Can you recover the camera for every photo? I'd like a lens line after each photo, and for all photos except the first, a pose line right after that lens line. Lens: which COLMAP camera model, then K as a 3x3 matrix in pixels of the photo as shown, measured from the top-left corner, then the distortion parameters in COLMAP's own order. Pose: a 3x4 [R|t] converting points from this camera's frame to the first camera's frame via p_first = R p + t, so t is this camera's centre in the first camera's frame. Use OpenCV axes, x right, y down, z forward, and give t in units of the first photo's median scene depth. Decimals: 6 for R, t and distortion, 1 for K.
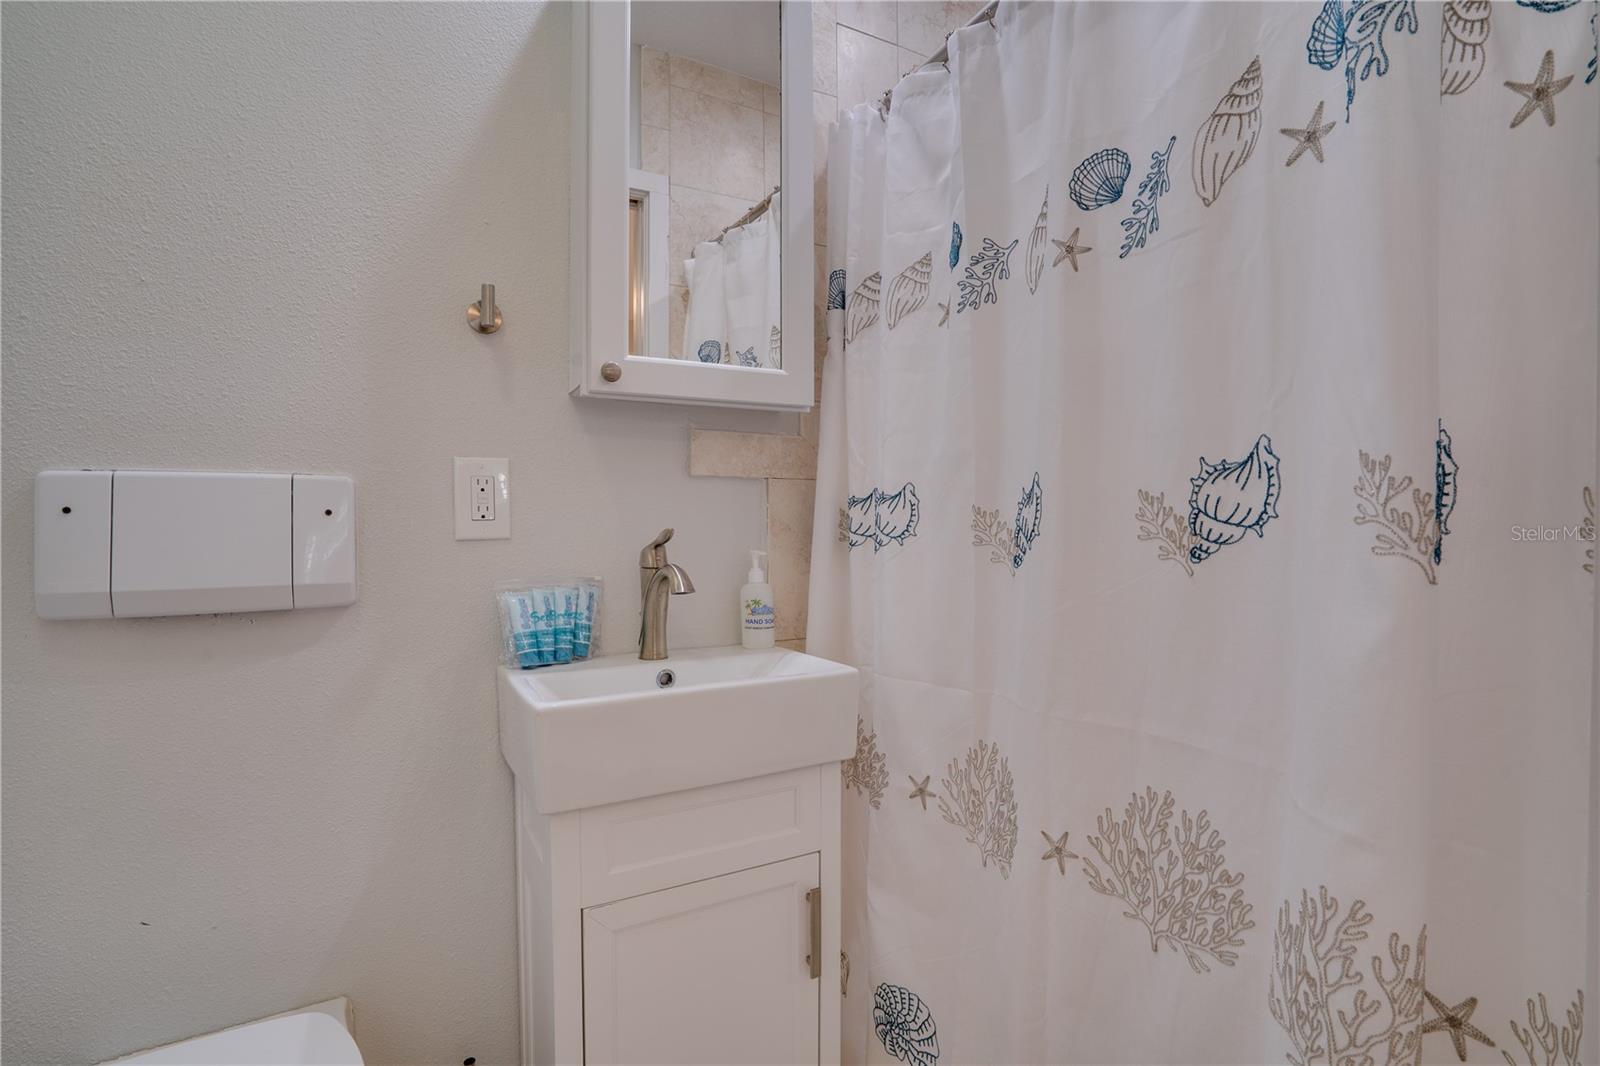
lens RADIAL K [[756.1, 0, 794.9], [0, 756.1, 518.7], [0, 0, 1]] dist [-0.032448, 0.008036]
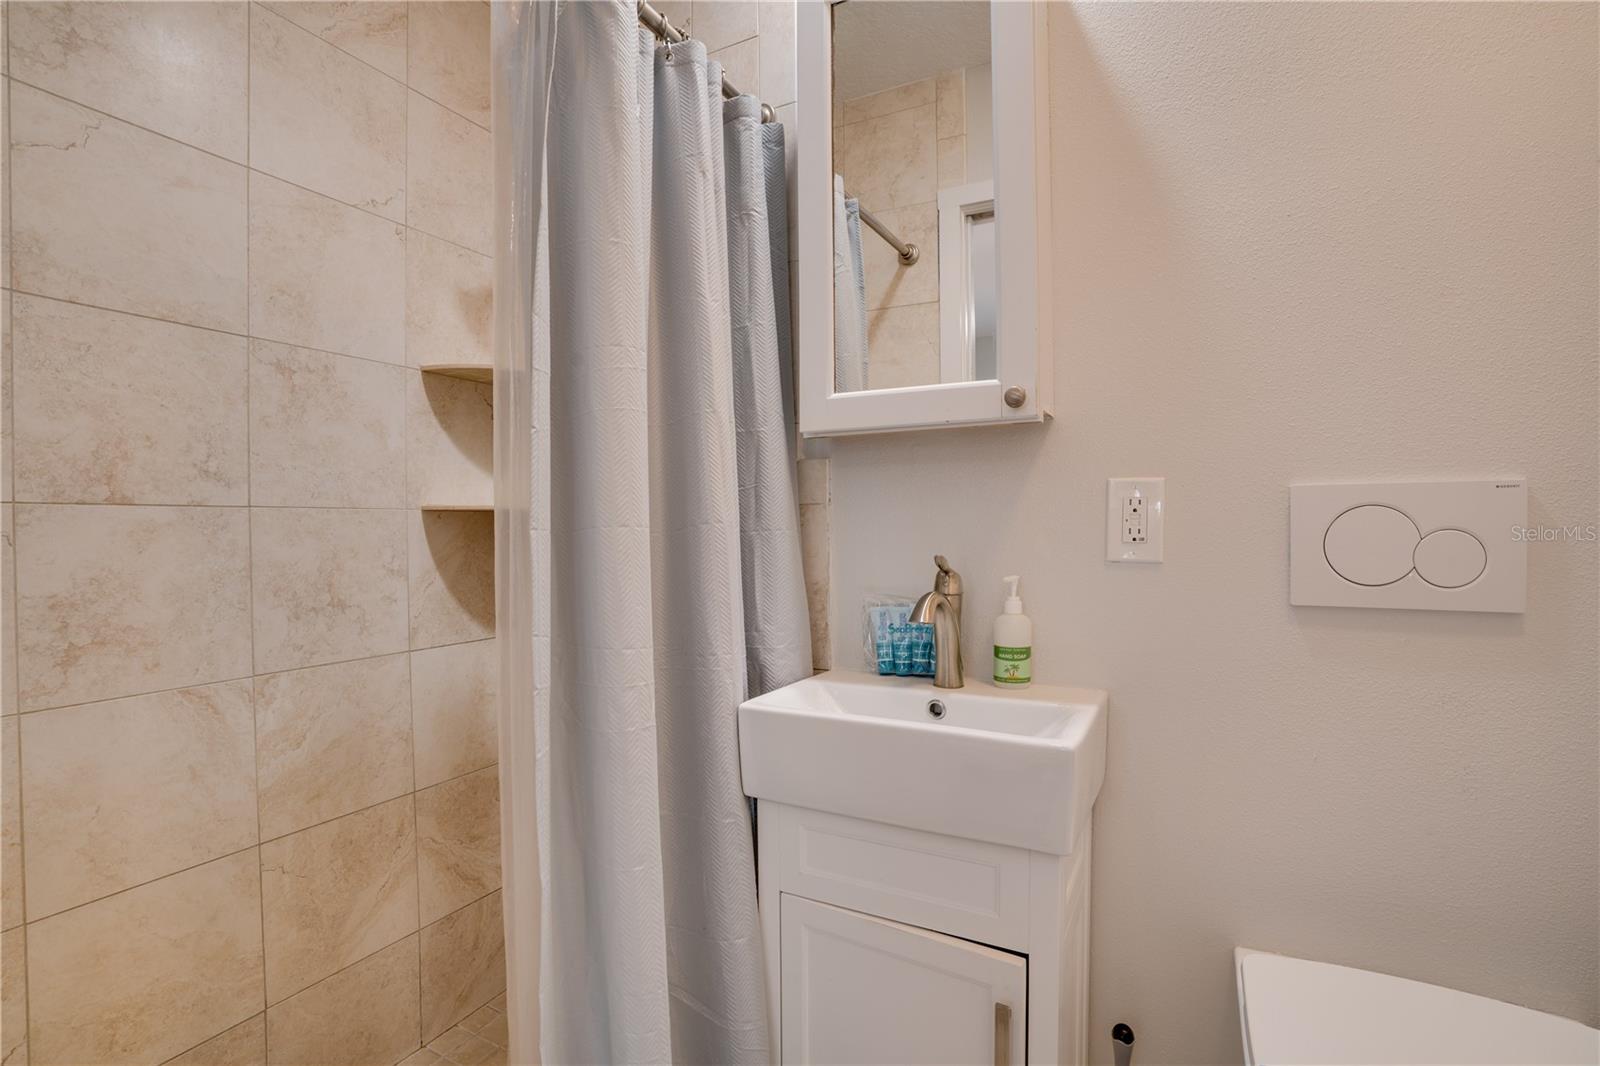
lens RADIAL K [[756.1, 0, 796.8], [0, 756.1, 527.3], [0, 0, 1]] dist [-0.032448, 0.008036]
pose [[0.490230, 0.017985, -0.871408, 0.553255], [-0.028258, 0.999589, 0.004733, -0.021639], [0.871135, 0.022305, 0.490537, 0.332804]]
